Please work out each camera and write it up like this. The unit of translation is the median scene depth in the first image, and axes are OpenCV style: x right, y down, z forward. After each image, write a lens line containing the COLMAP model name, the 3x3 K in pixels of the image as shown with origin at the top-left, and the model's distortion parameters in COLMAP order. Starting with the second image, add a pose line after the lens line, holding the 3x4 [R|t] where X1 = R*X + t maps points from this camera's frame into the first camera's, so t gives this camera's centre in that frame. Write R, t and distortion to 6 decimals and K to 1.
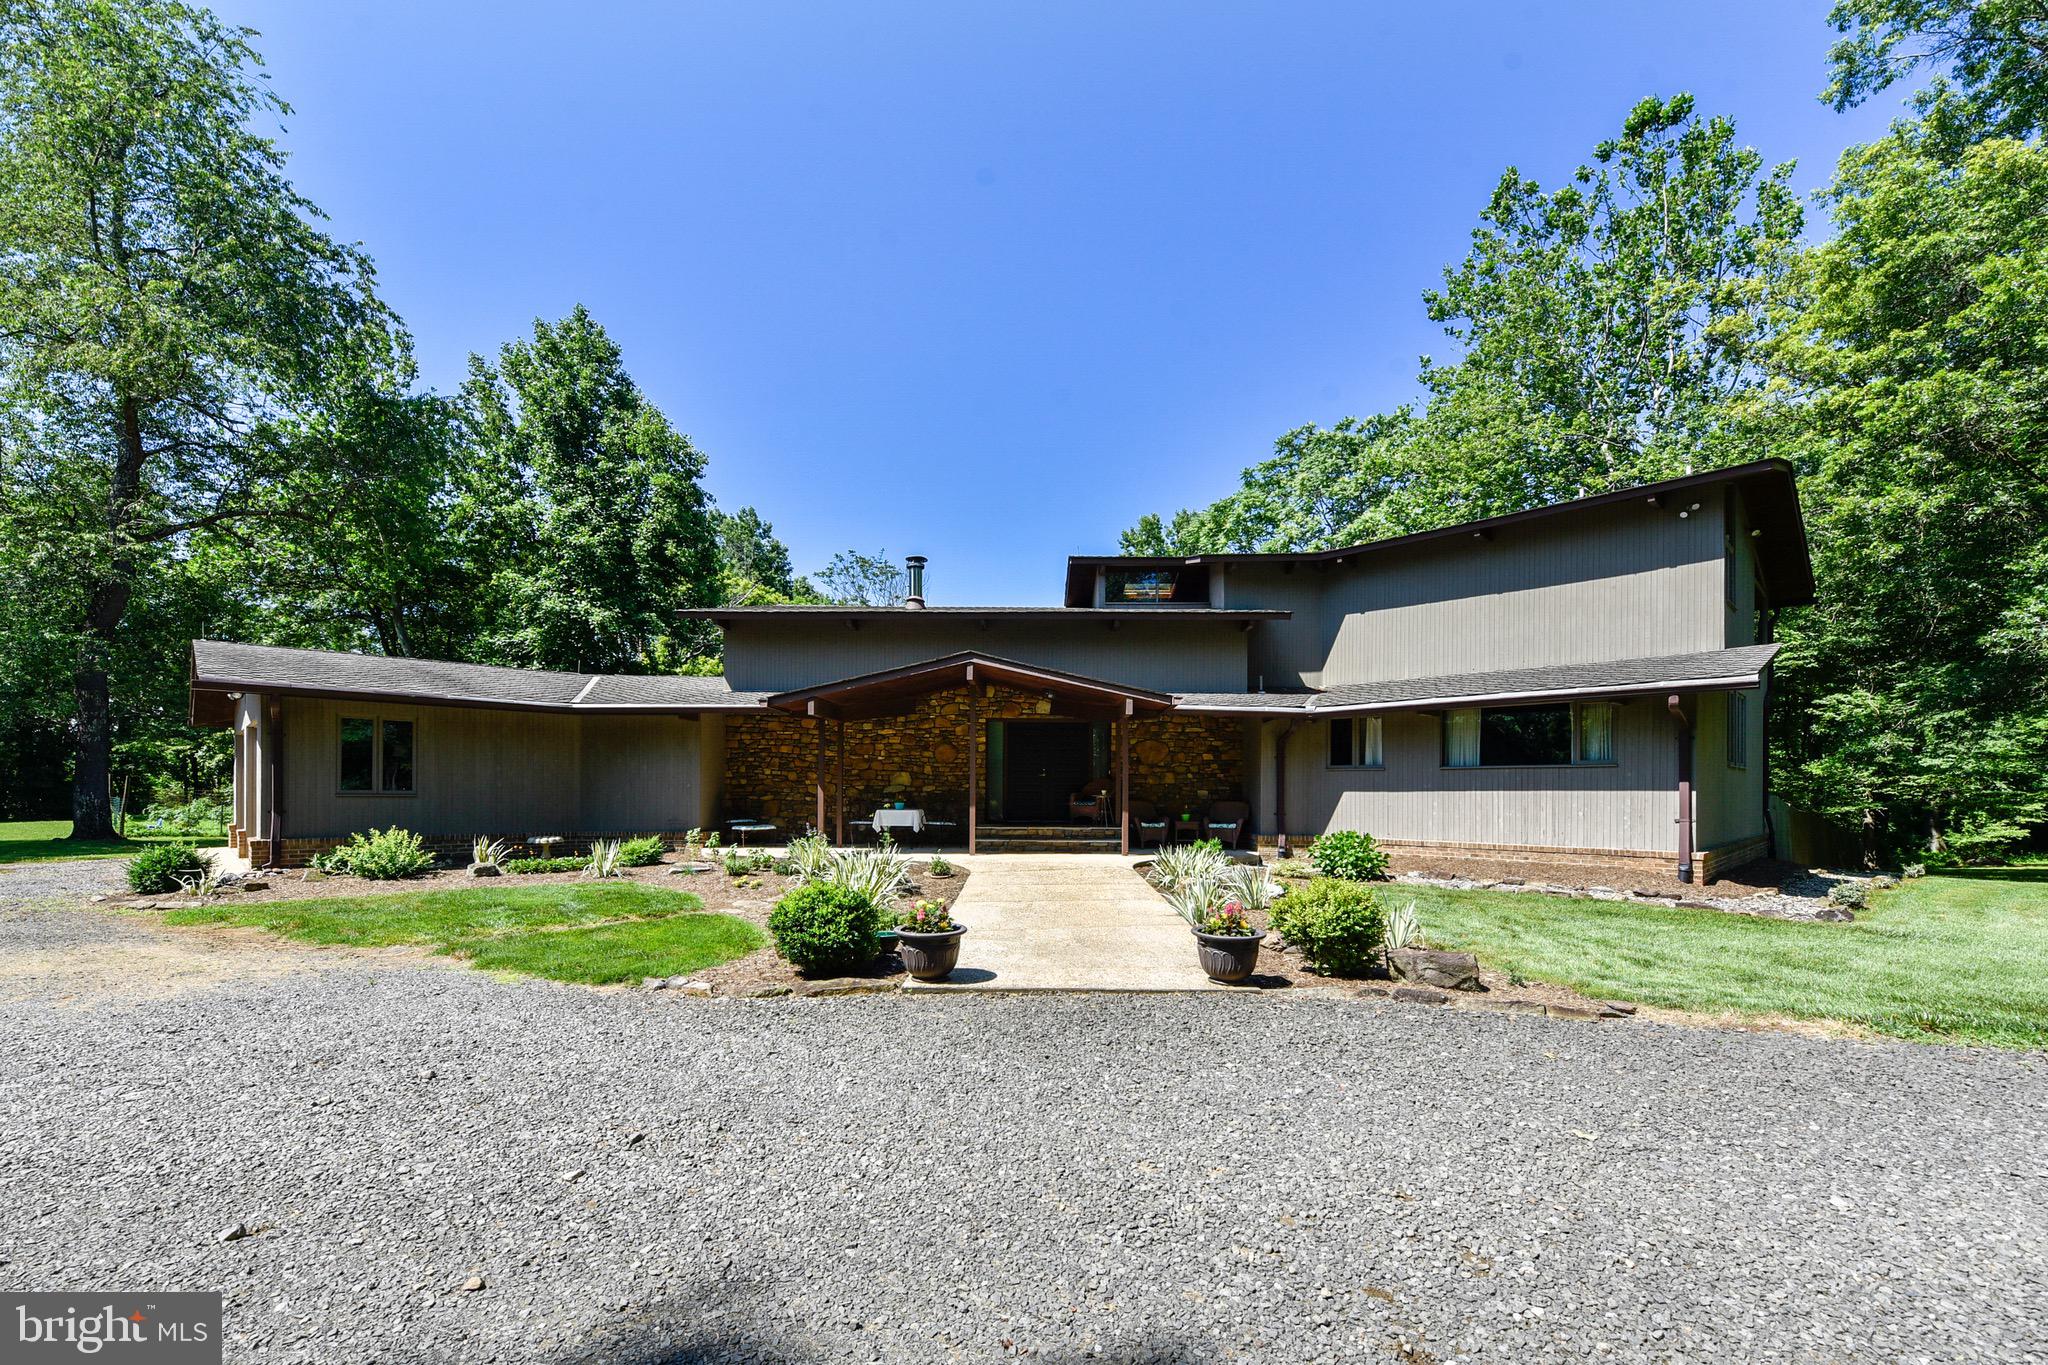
lens RADIAL K [[813.7, 0, 1020.6], [0, 813.7, 694.3], [0, 0, 1]] dist [0.002618, 0.000085]
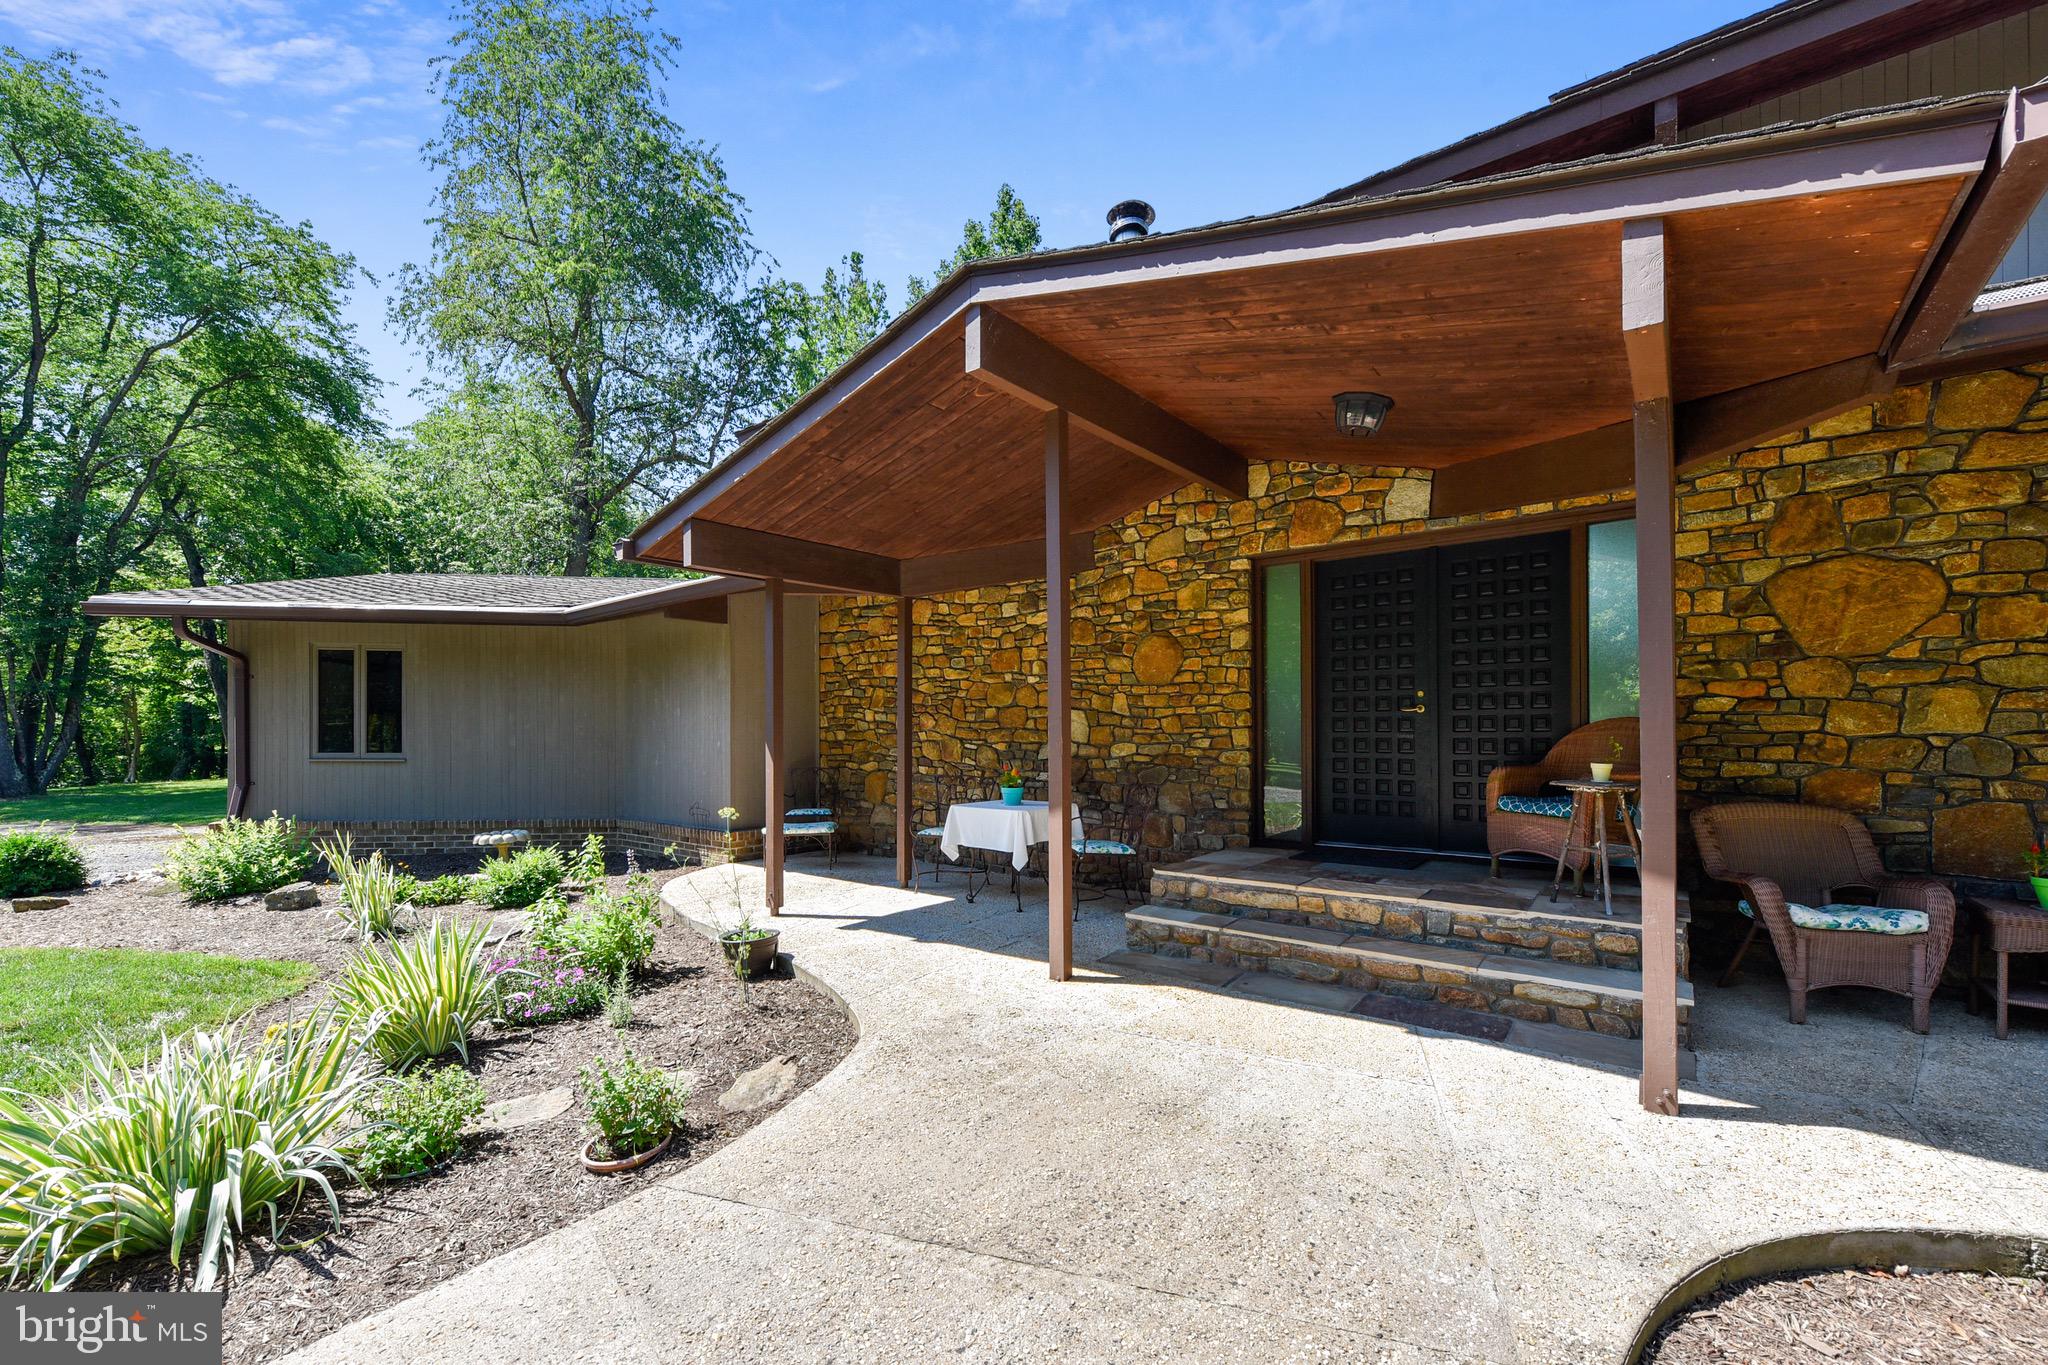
lens RADIAL K [[945.6, 0, 1025.5], [0, 945.6, 711.9], [0, 0, 1]] dist [0.000556, -0.000208]
pose [[0.836335, -0.020751, -0.547826, 0.102076], [0.069668, 0.995204, 0.068663, 0.061931], [0.543774, -0.095591, 0.833770, 0.588435]]
